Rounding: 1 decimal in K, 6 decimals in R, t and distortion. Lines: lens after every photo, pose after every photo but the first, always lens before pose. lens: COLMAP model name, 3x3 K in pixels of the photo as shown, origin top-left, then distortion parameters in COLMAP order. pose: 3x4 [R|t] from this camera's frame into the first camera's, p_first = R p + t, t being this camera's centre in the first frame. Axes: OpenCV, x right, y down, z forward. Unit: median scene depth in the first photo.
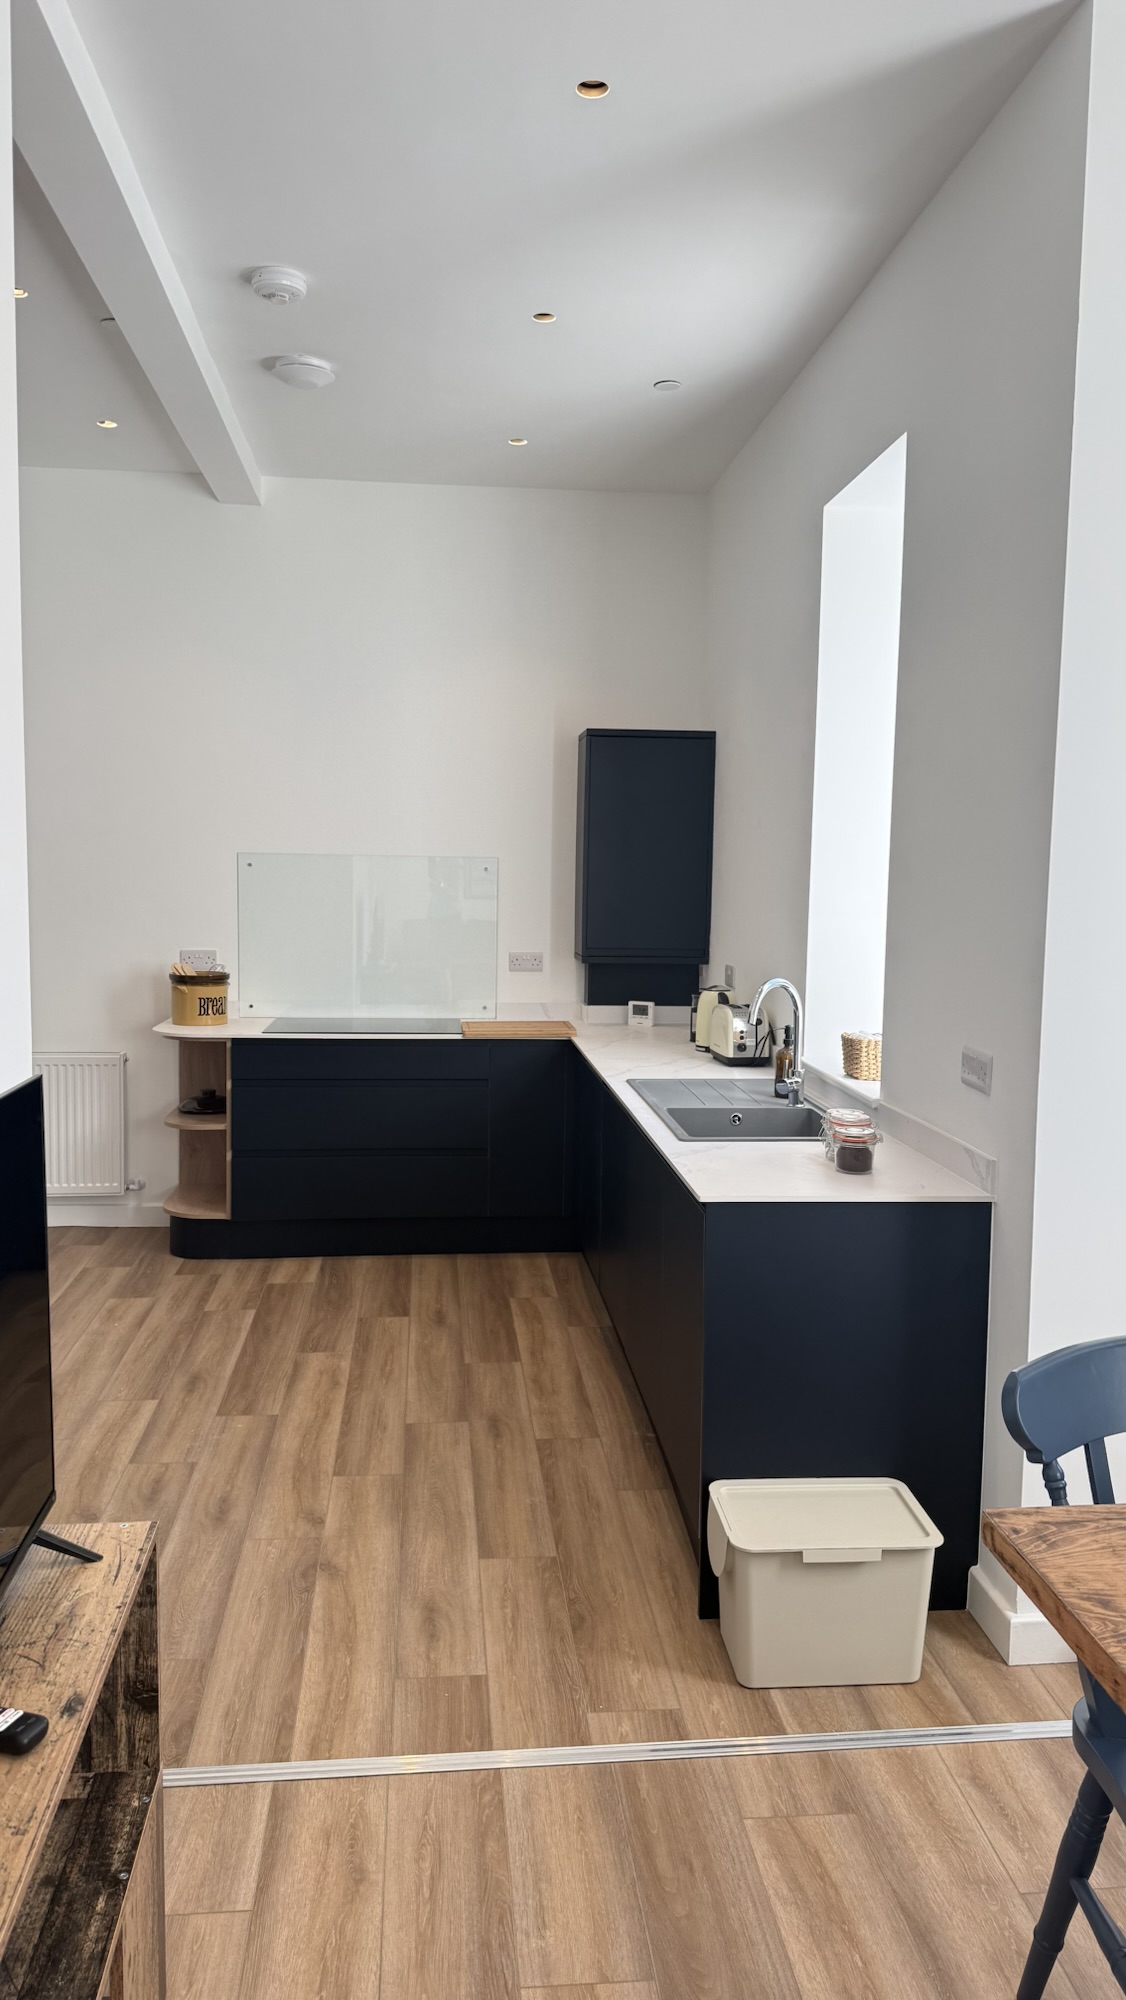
lens RADIAL K [[1434.8, 0, 563.0], [0, 1434.8, 1000.0], [0, 0, 1]] dist [0.002571, -0.001132]
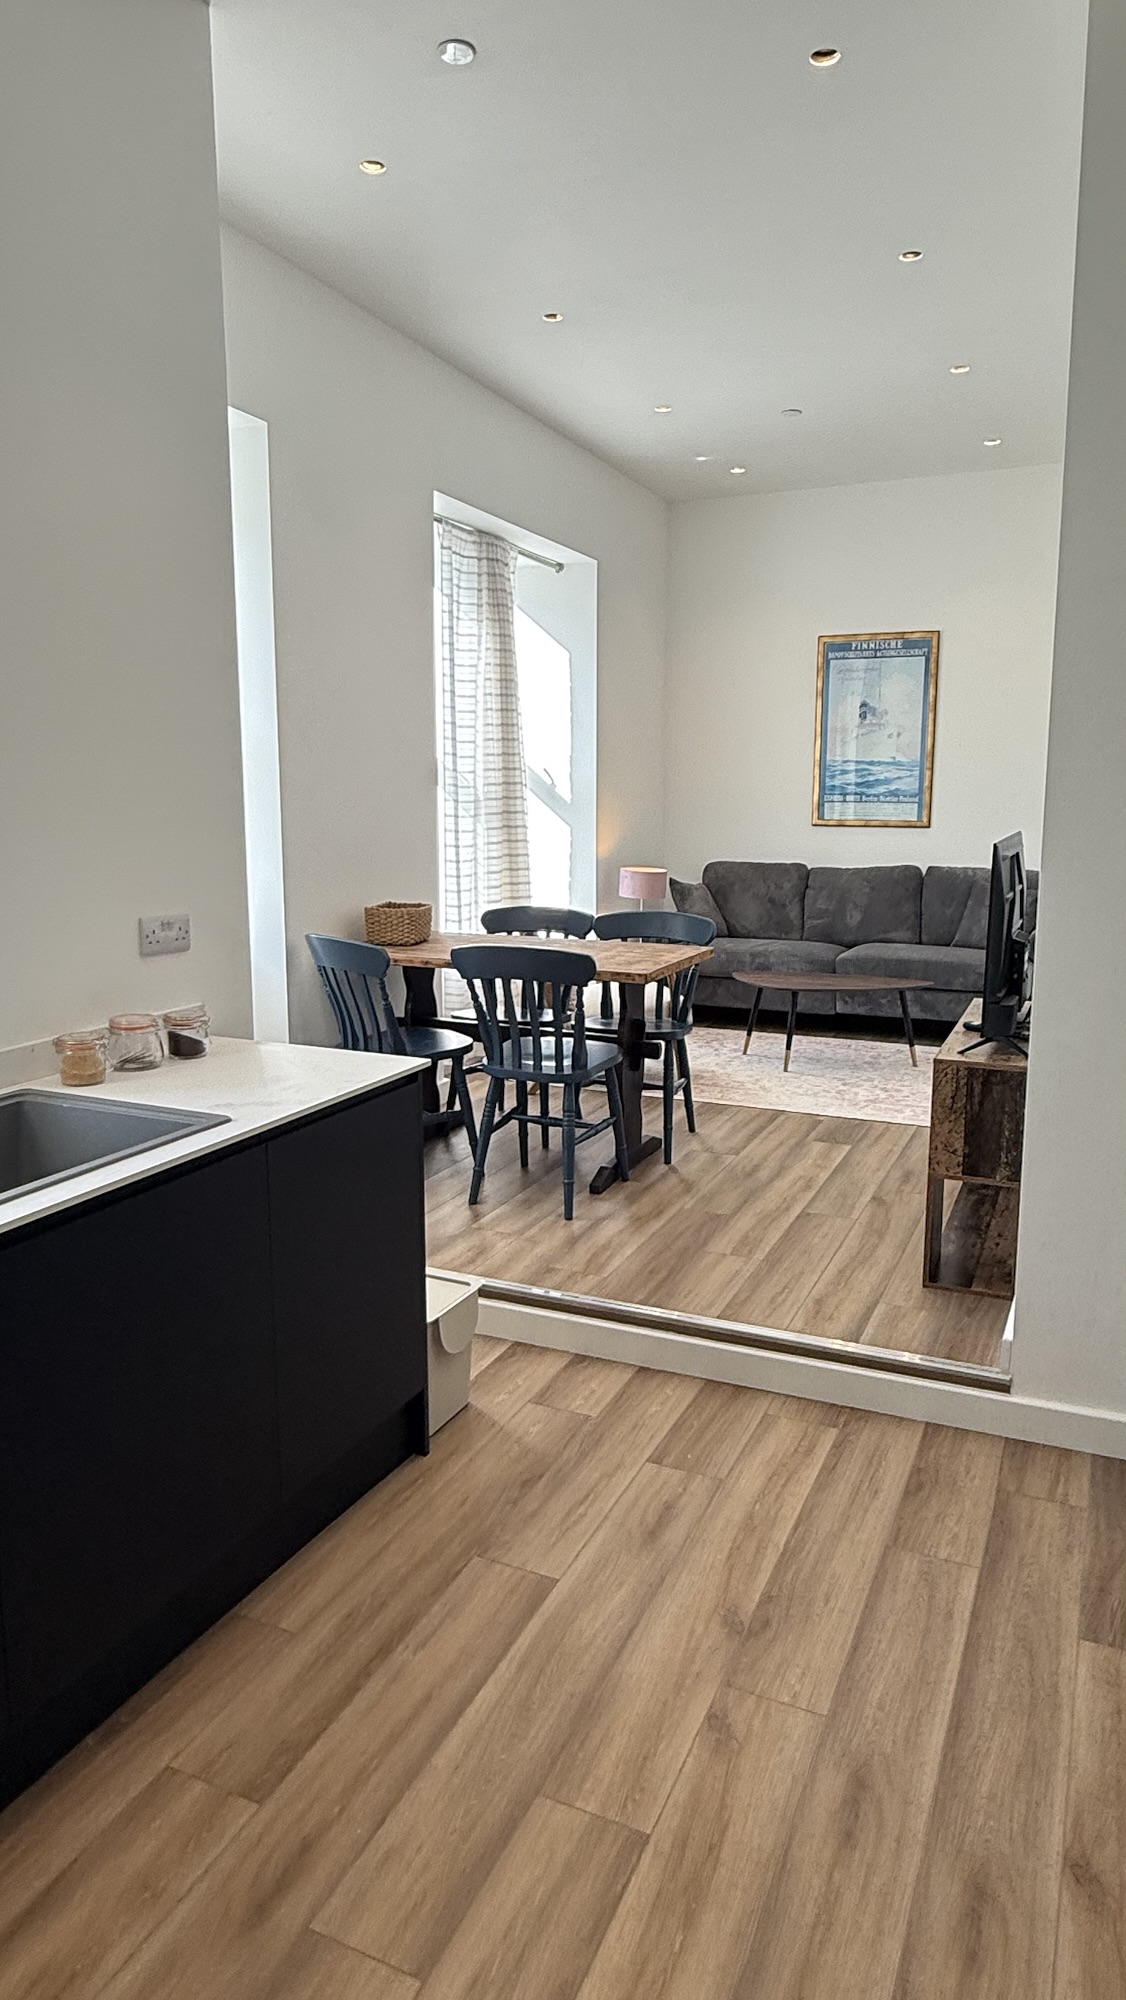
lens RADIAL K [[1287.7, 0, 563.0], [0, 1287.7, 1000.0], [0, 0, 1]] dist [0.041060, -0.000488]
pose [[-0.869777, -0.099907, 0.483225, -0.400082], [0.032010, 0.965802, 0.257297, -0.131319], [-0.492406, 0.239259, -0.836834, 1.585935]]
